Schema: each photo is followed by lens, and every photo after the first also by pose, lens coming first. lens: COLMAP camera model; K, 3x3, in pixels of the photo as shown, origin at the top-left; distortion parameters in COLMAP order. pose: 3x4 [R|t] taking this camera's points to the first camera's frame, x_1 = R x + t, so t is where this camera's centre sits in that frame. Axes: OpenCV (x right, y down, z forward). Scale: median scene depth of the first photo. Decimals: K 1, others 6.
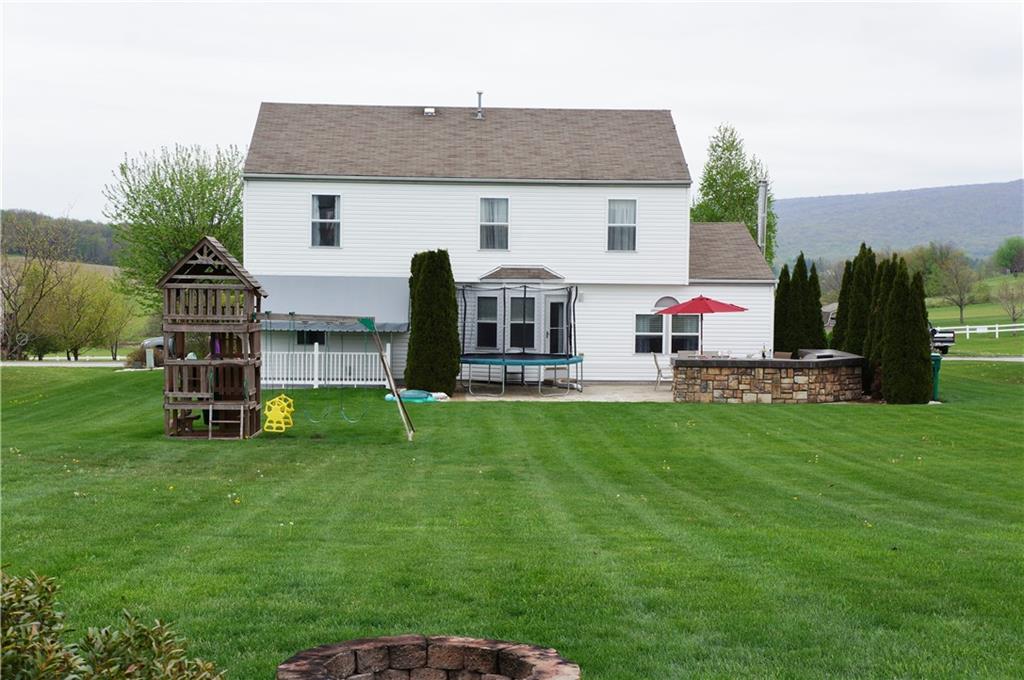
lens RADIAL K [[1708.5, 0, 512.0], [0, 1708.5, 340.0], [0, 0, 1]] dist [0.005290, 0.004224]
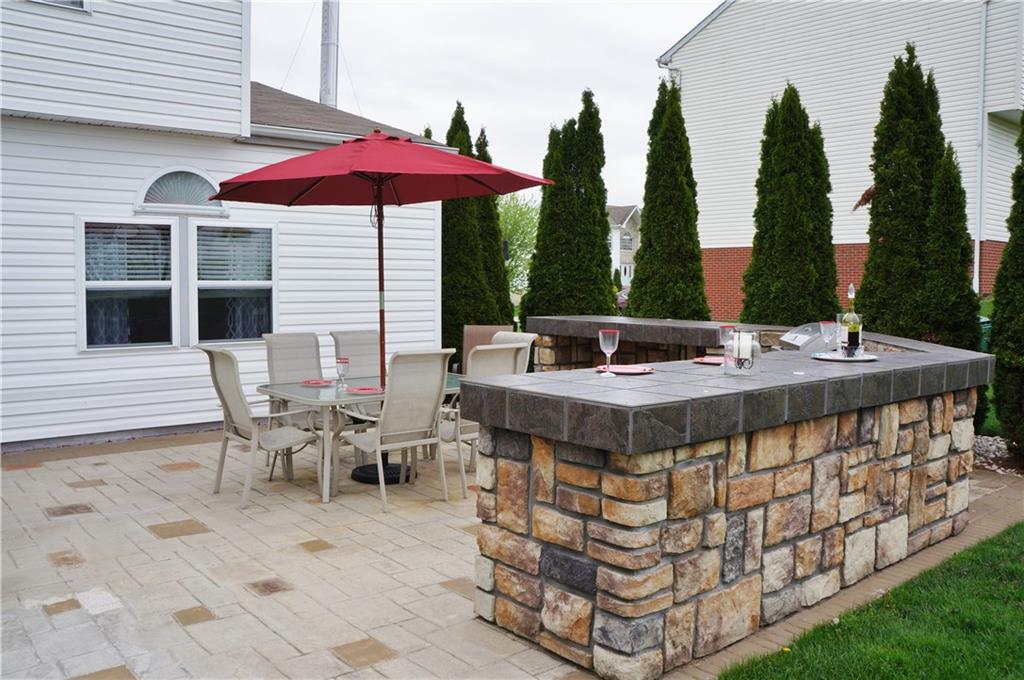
lens RADIAL K [[863.2, 0, 512.0], [0, 863.2, 340.0], [0, 0, 1]] dist [-0.119393, 0.000053]
pose [[0.788899, -0.048909, 0.612573, 0.039812], [0.030829, 0.998722, 0.040037, 0.002622], [-0.613749, -0.012700, 0.789399, 0.831893]]
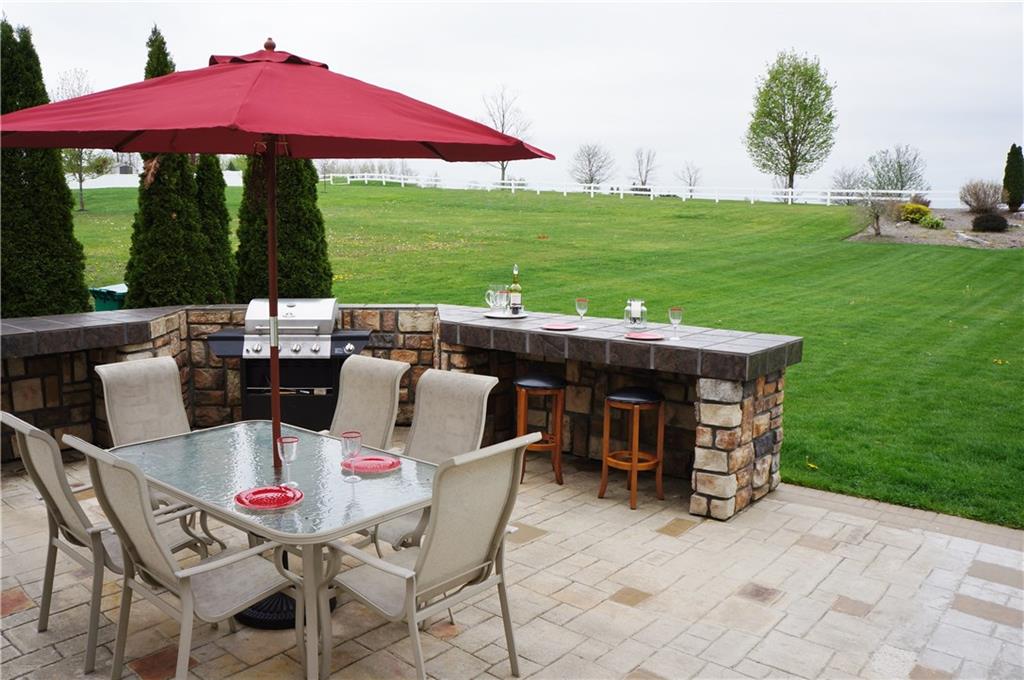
lens RADIAL K [[831.3, 0, 508.9], [0, 831.3, 325.4], [0, 0, 1]] dist [-0.115831, 0.010356]
pose [[-0.758609, -0.093633, 0.644784, 0.039559], [0.010322, 0.987769, 0.155584, -0.009256], [-0.651465, 0.124683, -0.748363, 0.973944]]
